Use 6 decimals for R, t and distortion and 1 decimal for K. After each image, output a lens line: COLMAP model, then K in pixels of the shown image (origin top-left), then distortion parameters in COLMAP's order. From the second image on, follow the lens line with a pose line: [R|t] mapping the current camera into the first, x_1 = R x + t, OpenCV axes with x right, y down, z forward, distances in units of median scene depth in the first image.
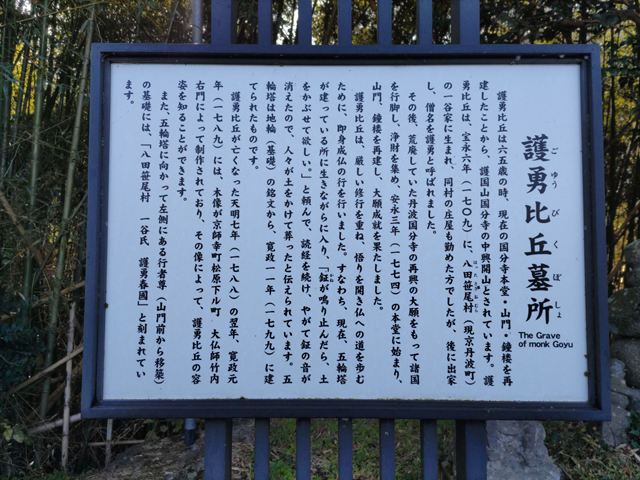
lens RADIAL K [[489.5, 0, 309.1], [0, 489.5, 241.6], [0, 0, 1]] dist [0.002469, -0.004862]
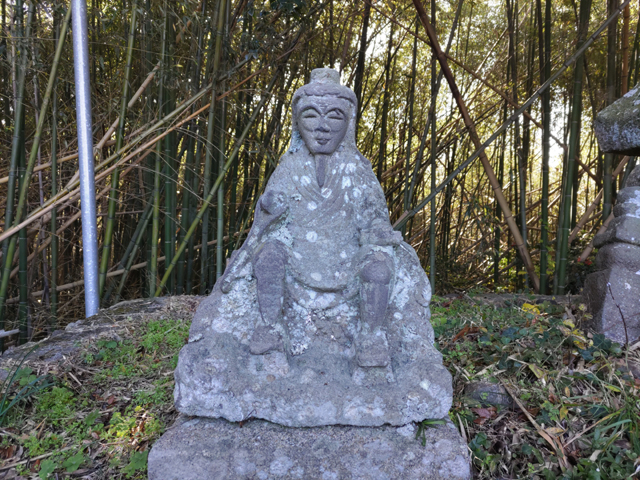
lens RADIAL K [[479.9, 0, 320.1], [0, 479.9, 244.1], [0, 0, 1]] dist [0.121666, -0.152142]
pose [[0.999168, -0.018805, -0.036181, 1.128022], [0.022534, 0.994153, 0.105605, 0.861496], [0.033984, -0.106333, 0.993750, 1.706647]]
